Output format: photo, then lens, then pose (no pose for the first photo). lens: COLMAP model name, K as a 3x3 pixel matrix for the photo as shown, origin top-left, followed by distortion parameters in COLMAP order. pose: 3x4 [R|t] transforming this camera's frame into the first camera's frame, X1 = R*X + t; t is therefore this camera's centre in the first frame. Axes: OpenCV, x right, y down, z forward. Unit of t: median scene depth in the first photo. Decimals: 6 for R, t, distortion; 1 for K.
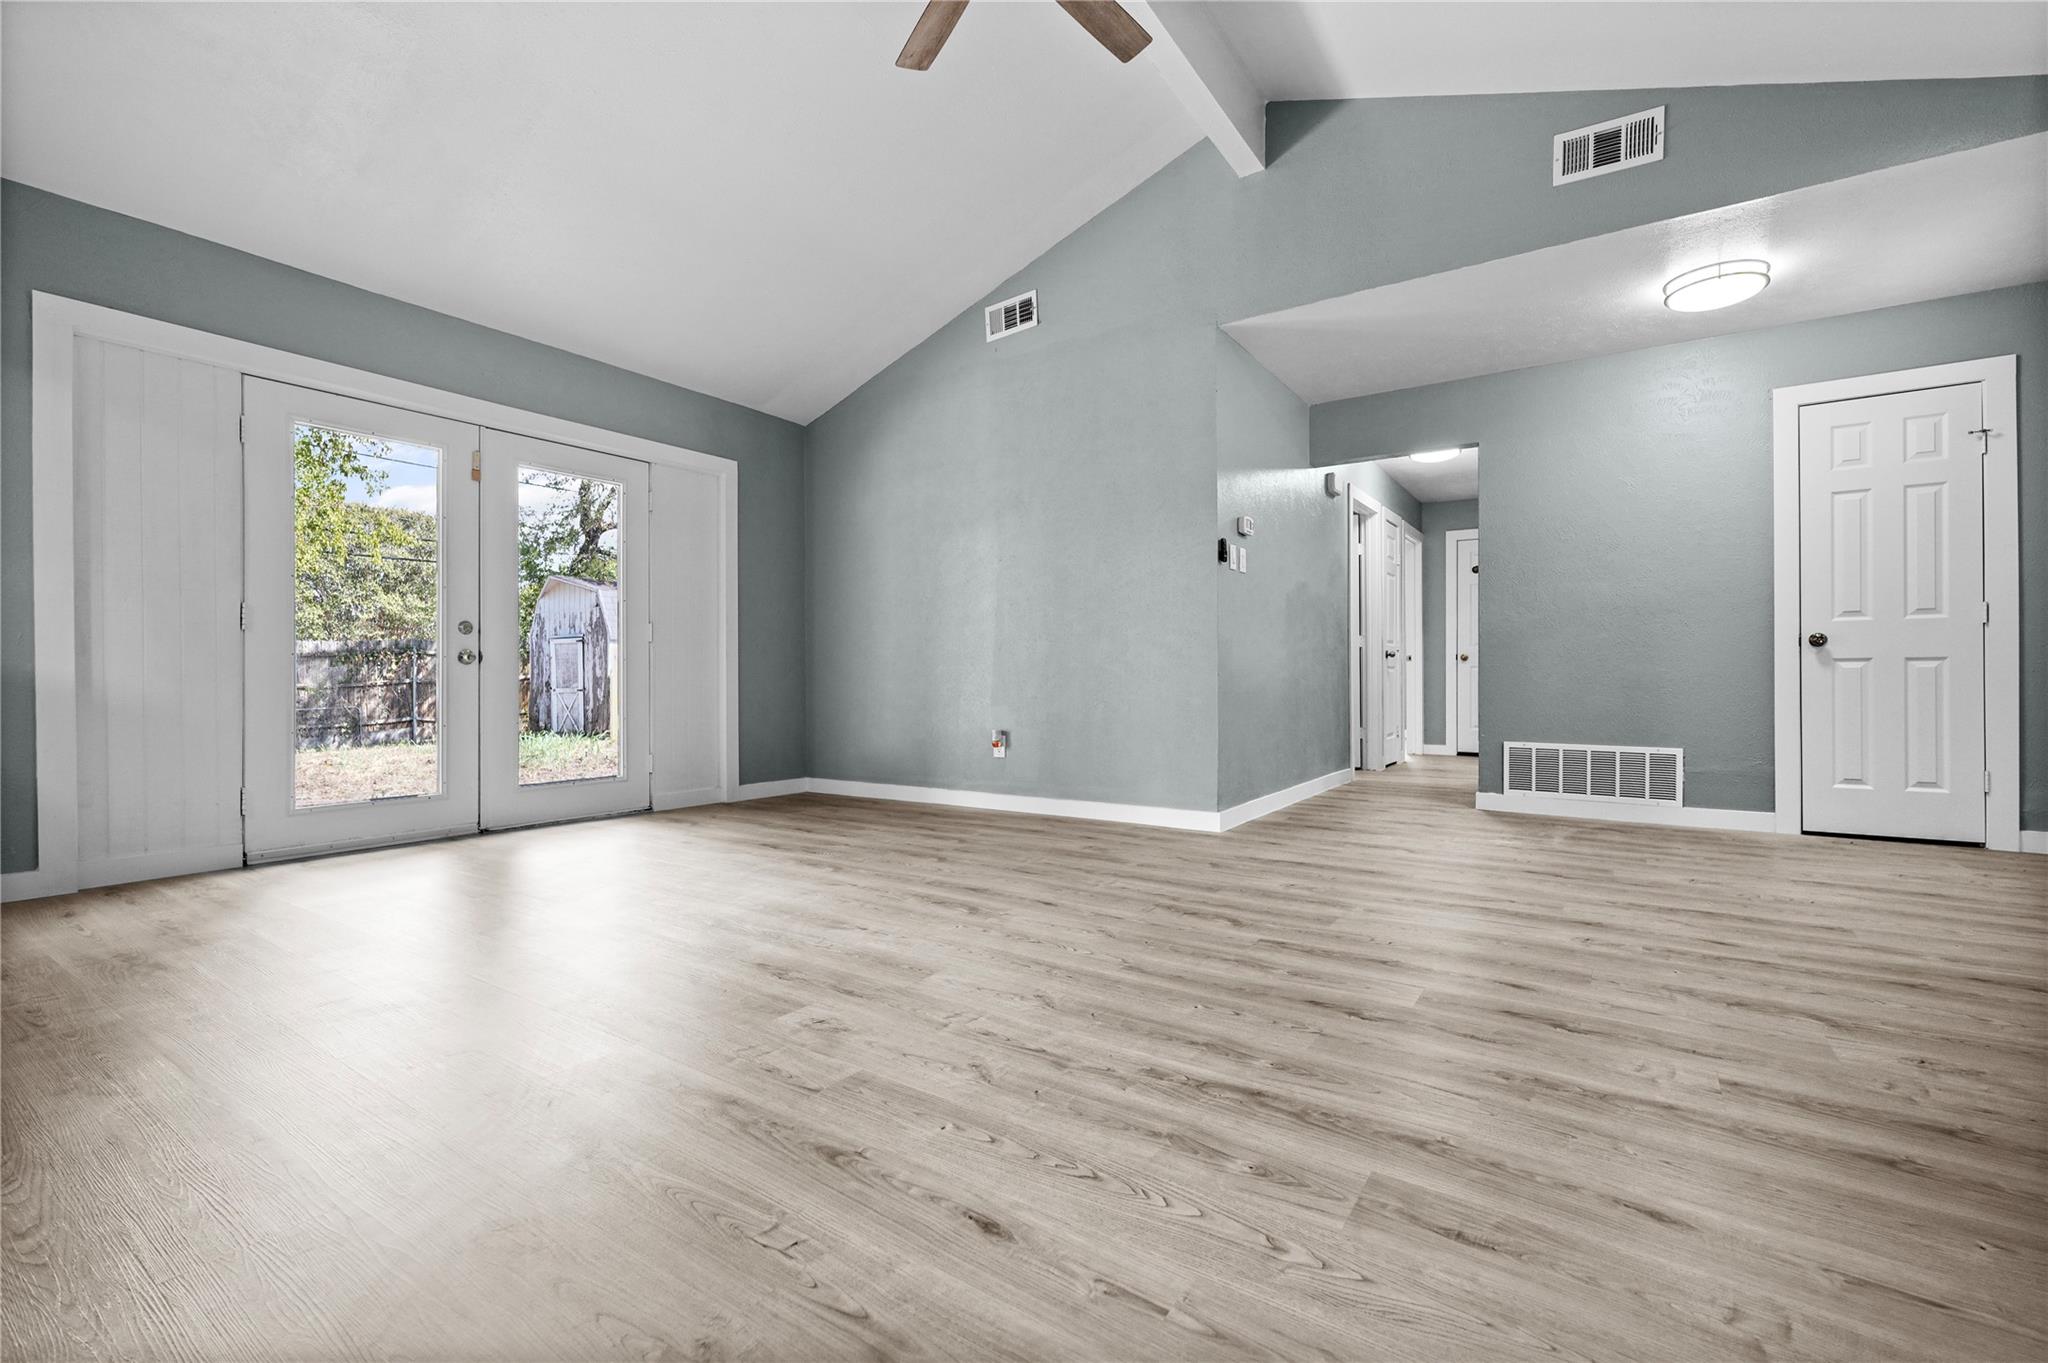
lens RADIAL K [[901.2, 0, 1020.7], [0, 901.2, 677.9], [0, 0, 1]] dist [0.002915, 0.003838]
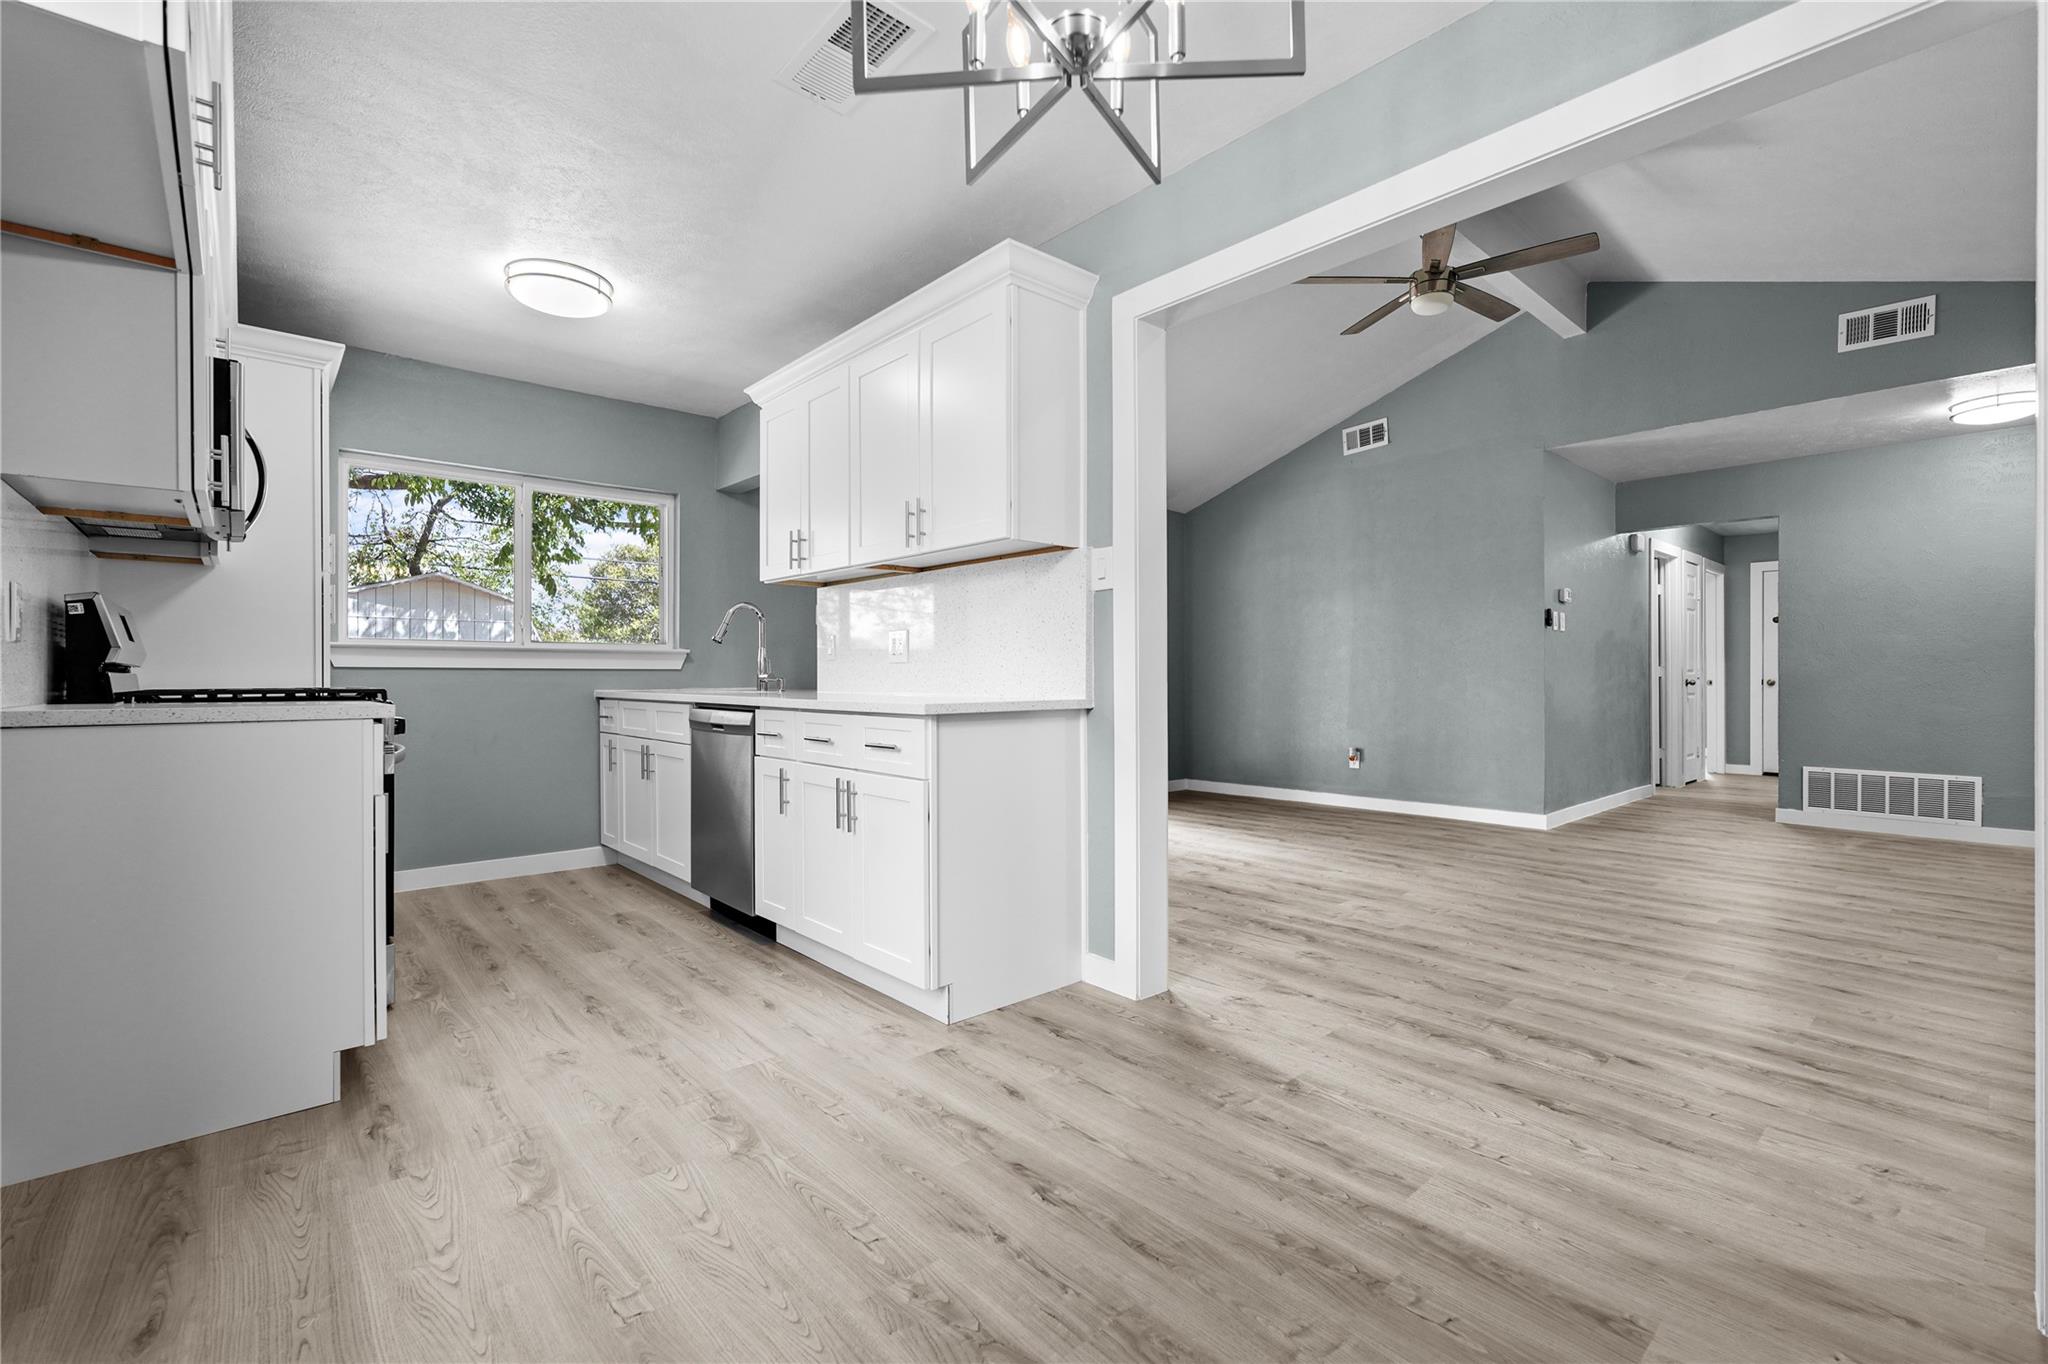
lens RADIAL K [[901.2, 0, 1025.4], [0, 901.2, 677.5], [0, 0, 1]] dist [0.002915, 0.003838]
pose [[0.971292, 0.002644, -0.237874, -0.189834], [-0.003149, 0.999994, -0.001742, -0.044212], [0.237868, 0.002441, 0.971294, -0.432609]]
